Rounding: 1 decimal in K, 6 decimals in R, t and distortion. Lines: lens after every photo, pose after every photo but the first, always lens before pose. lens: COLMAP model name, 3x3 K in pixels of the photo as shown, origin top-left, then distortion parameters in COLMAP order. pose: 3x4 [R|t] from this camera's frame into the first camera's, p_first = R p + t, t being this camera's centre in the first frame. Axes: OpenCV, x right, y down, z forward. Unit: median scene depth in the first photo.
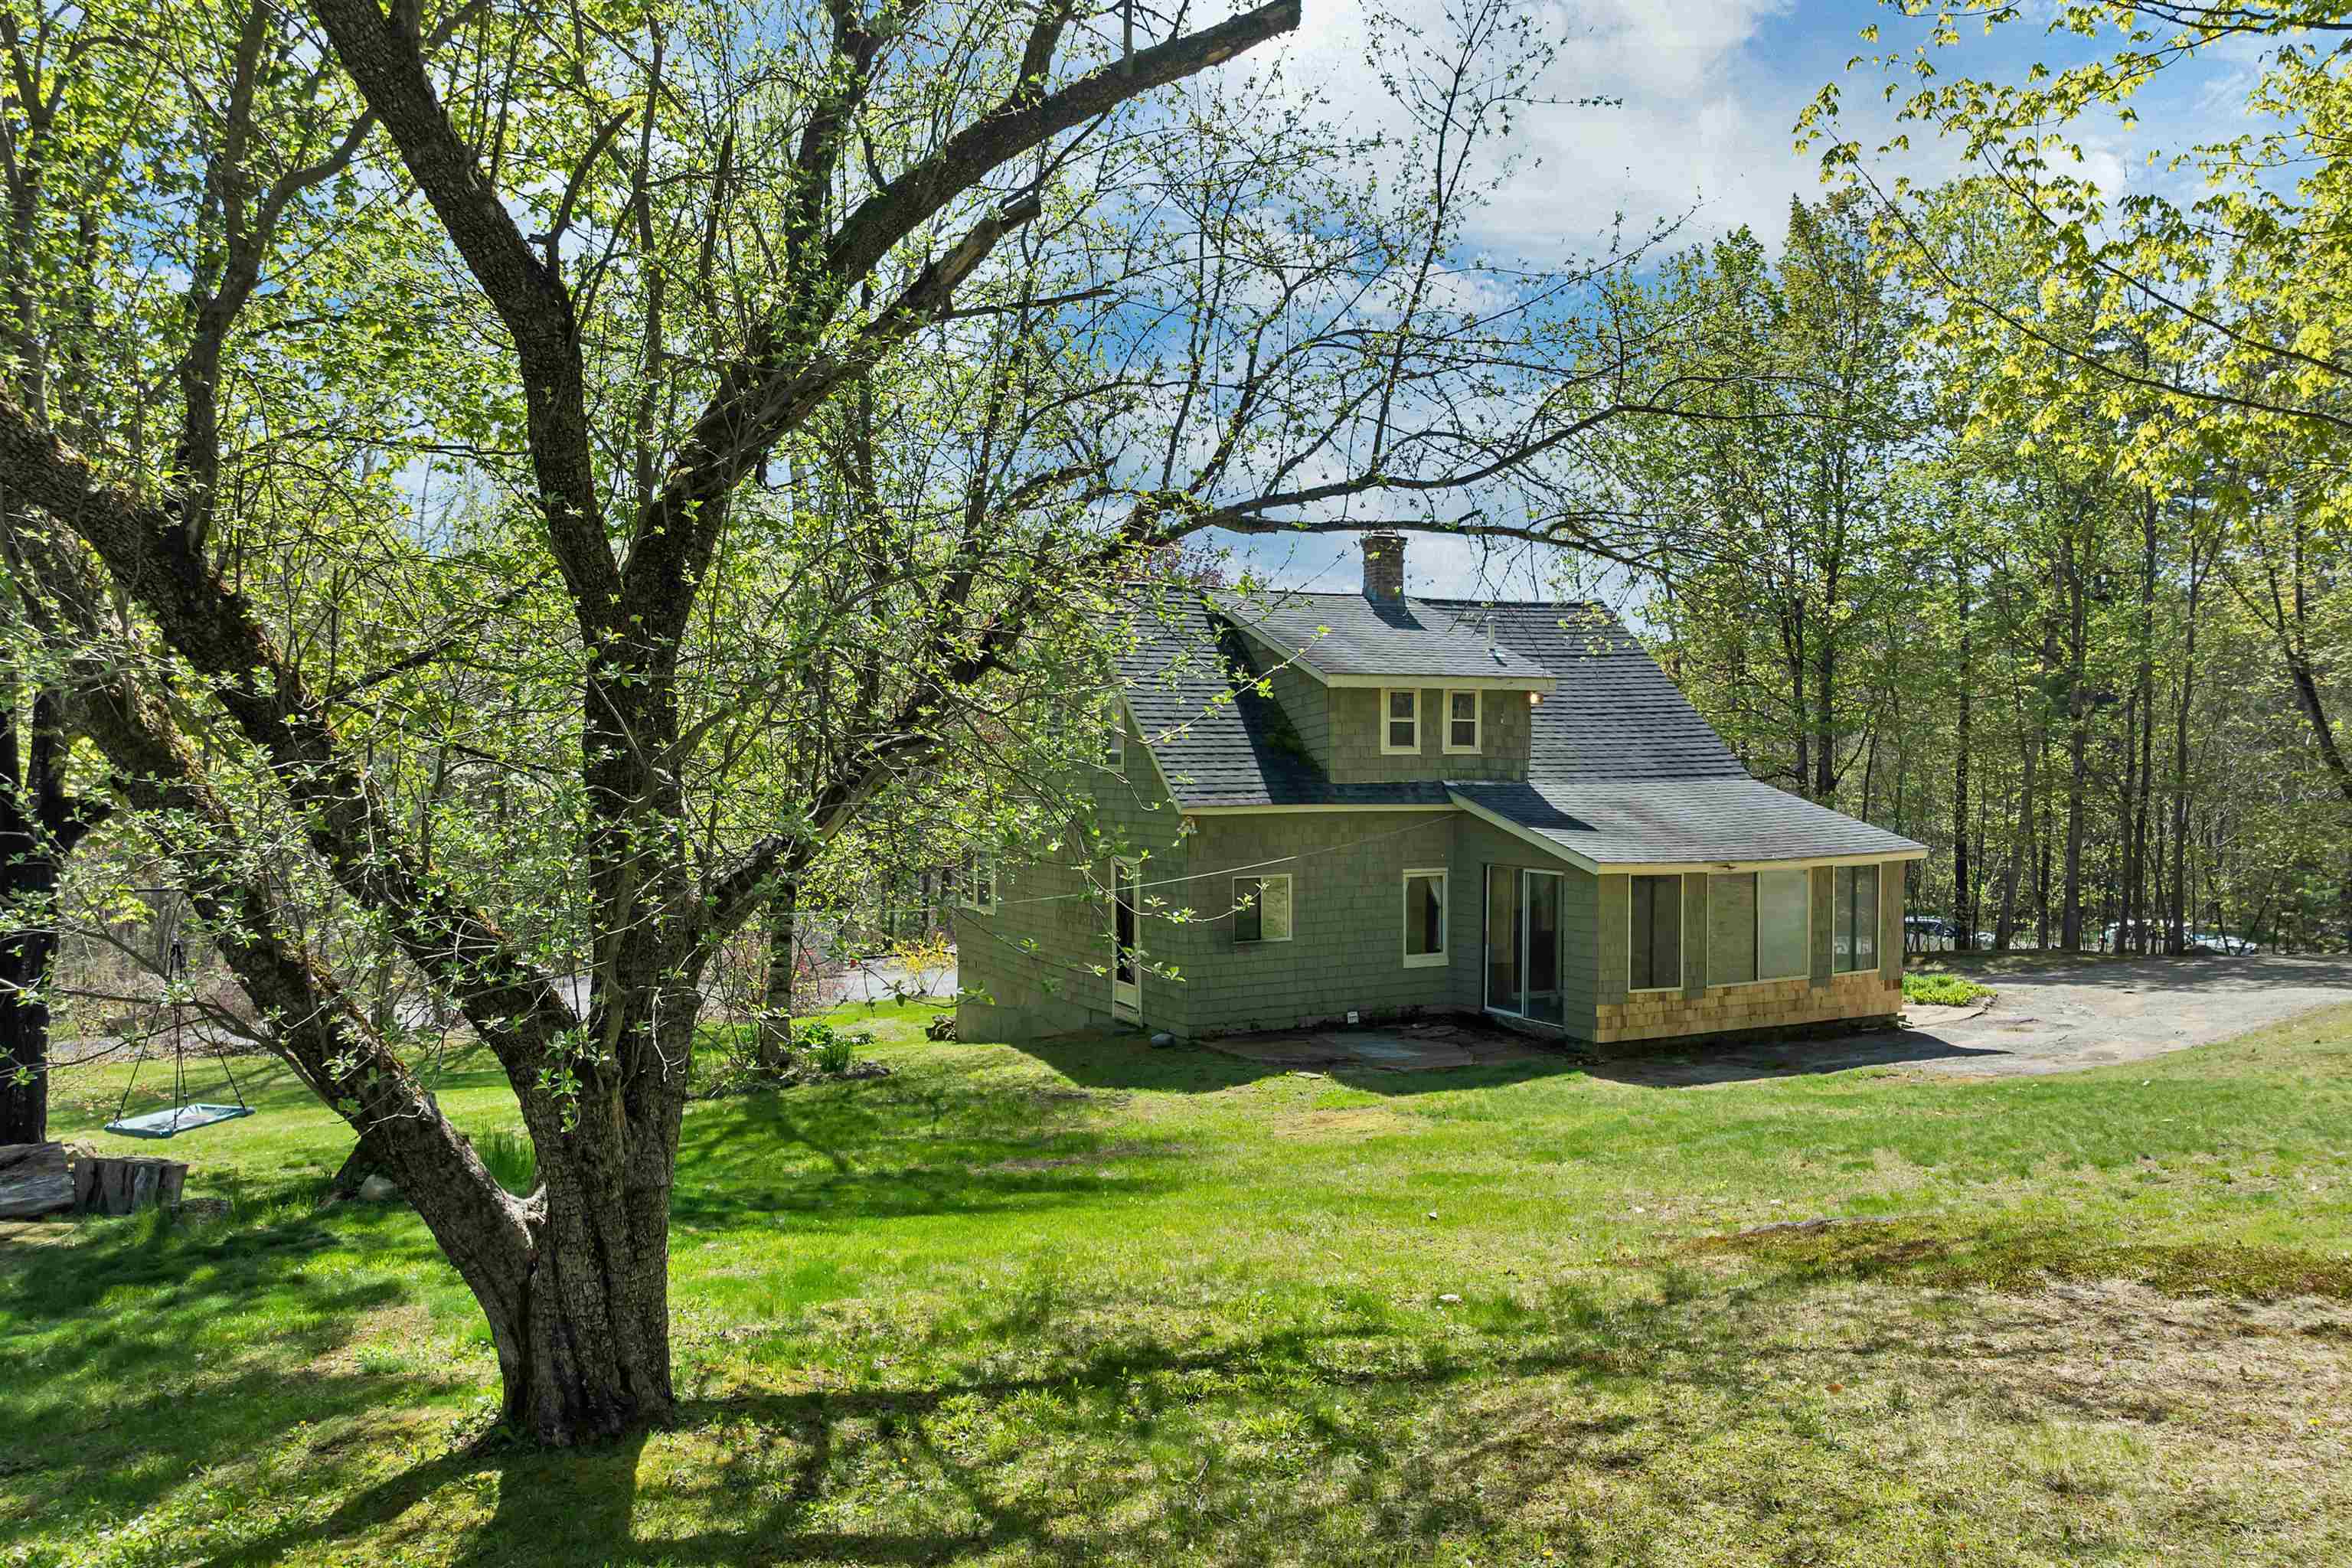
lens RADIAL K [[1712.0, 0, 1176.0], [0, 1712.0, 784.0], [0, 0, 1]] dist [-0.010541, -0.062415]
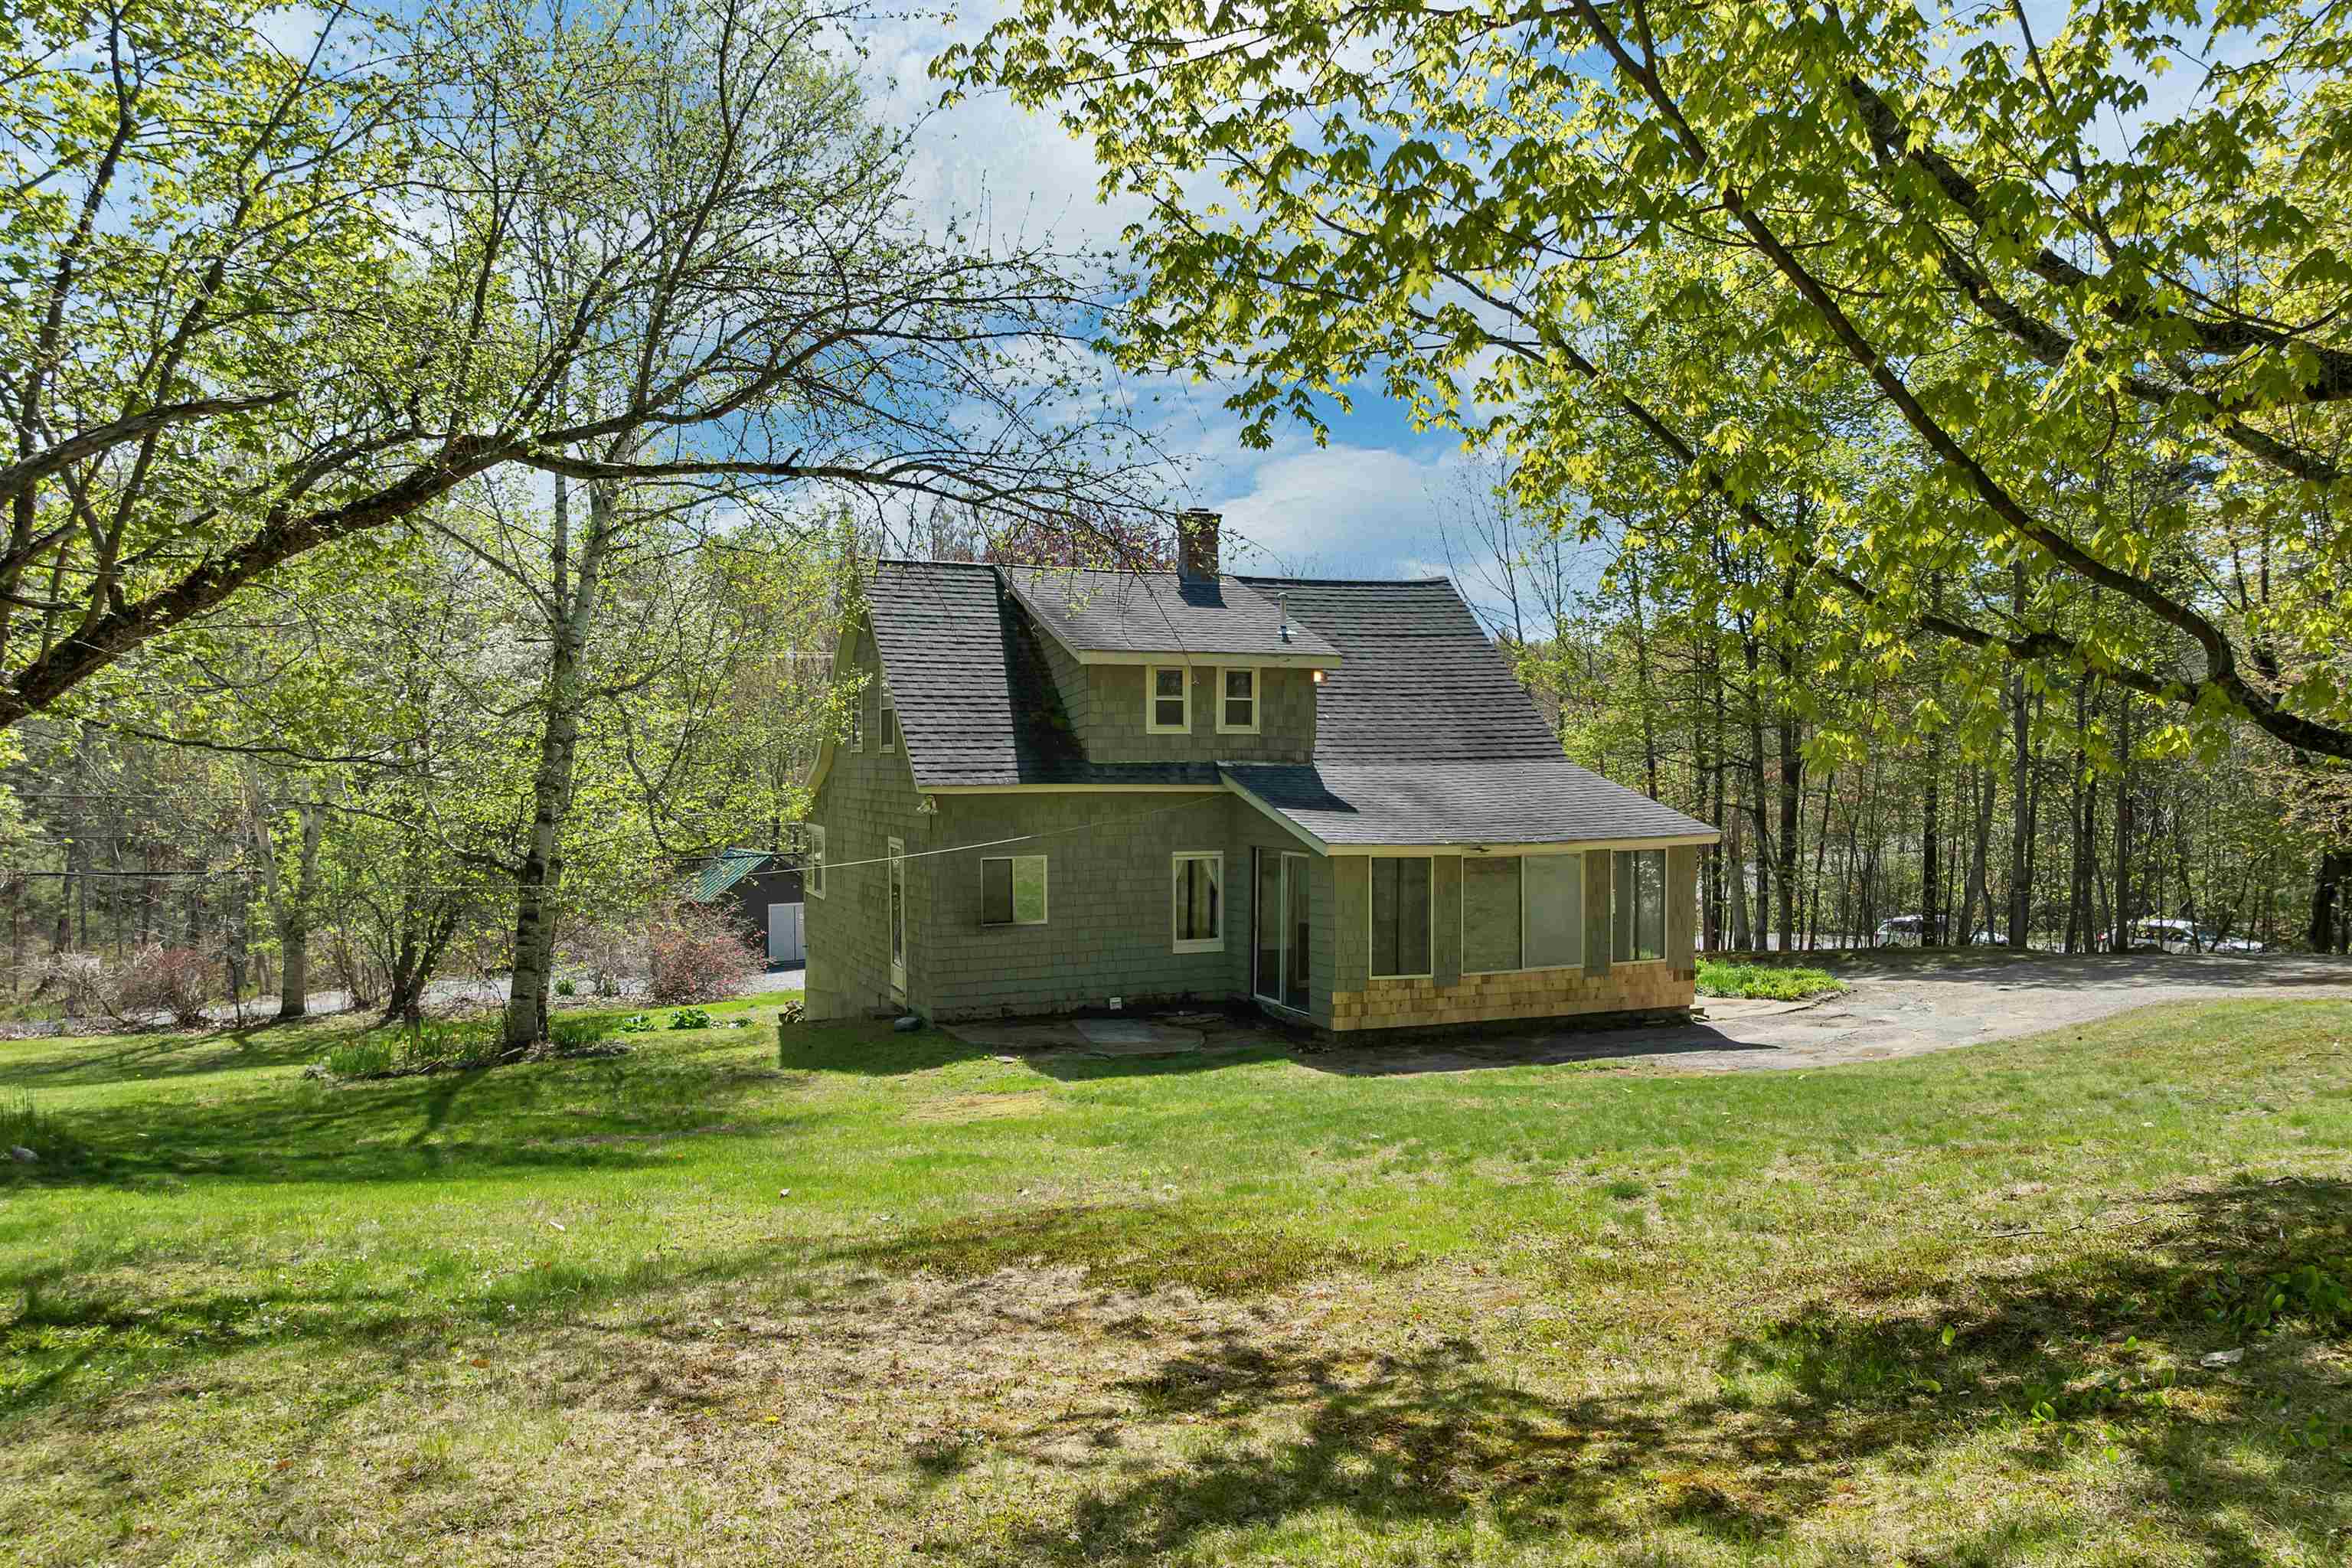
lens RADIAL K [[1712.0, 0, 1176.0], [0, 1712.0, 784.0], [0, 0, 1]] dist [-0.010541, -0.062415]
pose [[0.998229, 0.002469, -0.059439, 0.201674], [-0.002444, 0.999997, 0.000483, 0.011264], [0.059440, -0.000337, 0.998232, 0.029395]]
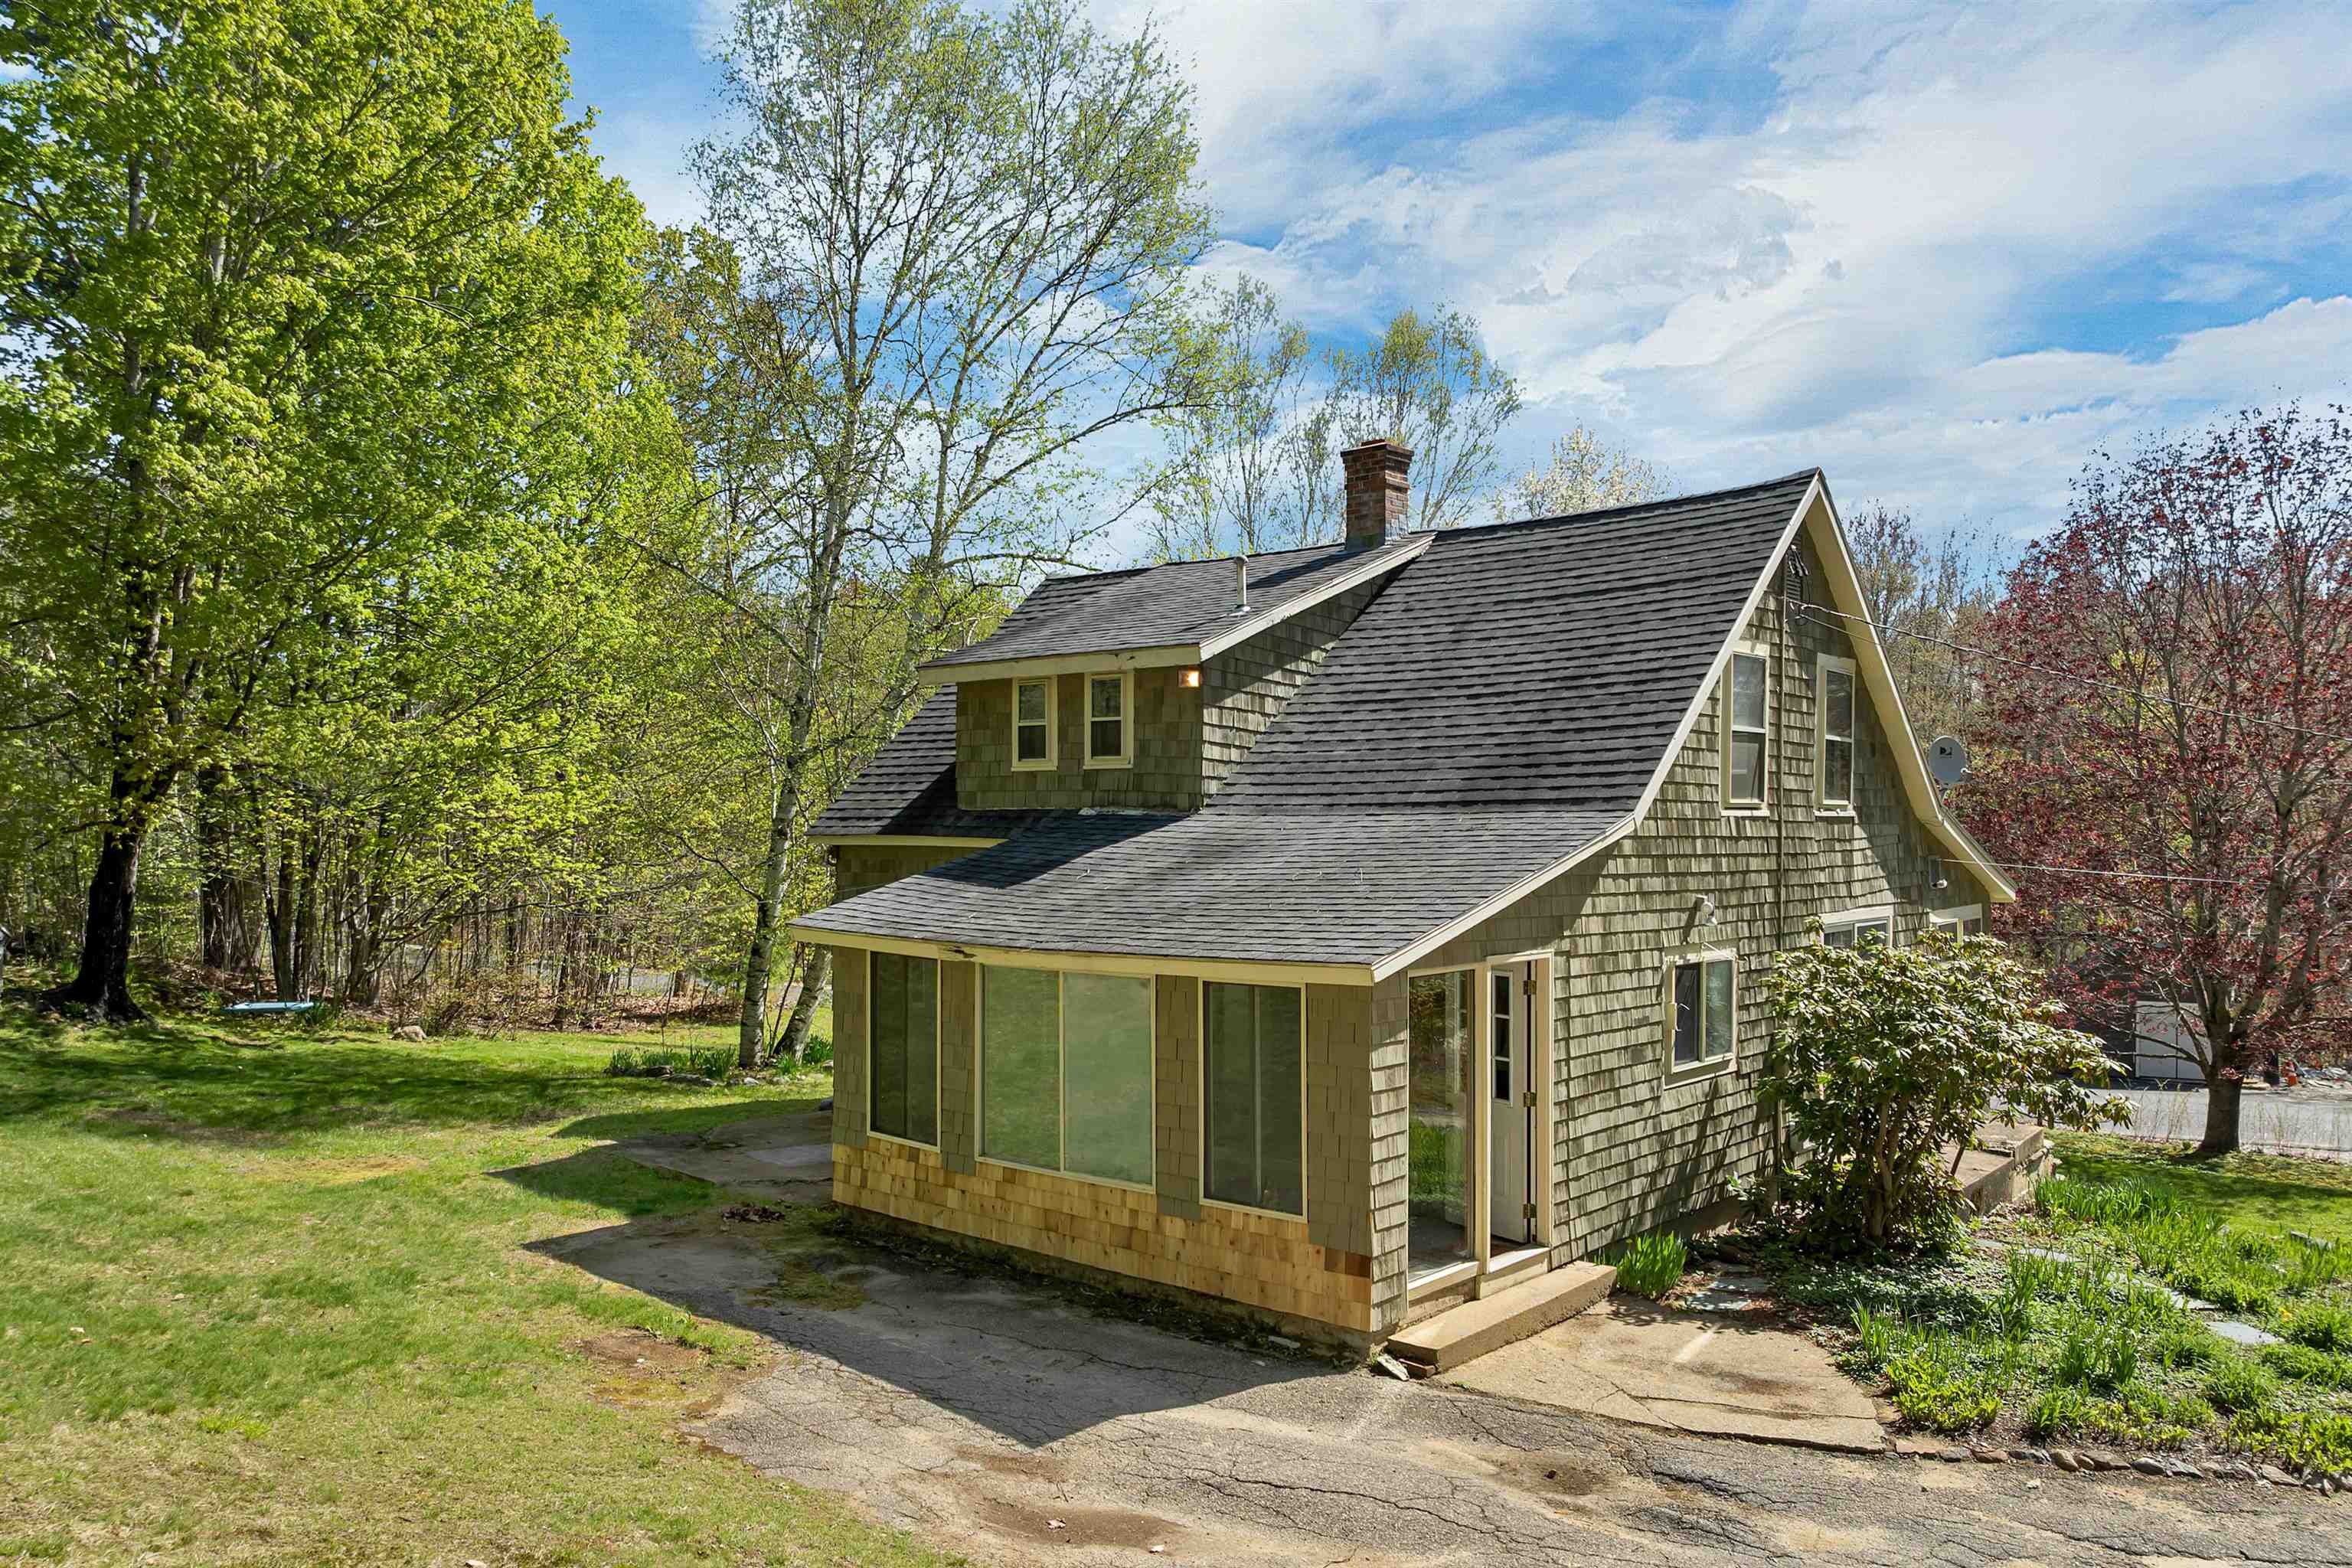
lens RADIAL K [[1712.0, 0, 1176.0], [0, 1712.0, 784.0], [0, 0, 1]] dist [-0.010541, -0.062415]
pose [[0.372797, -0.005423, -0.927897, 0.860428], [-0.011936, 0.999872, -0.010639, -0.004703], [0.927836, 0.015041, 0.372685, 0.819833]]
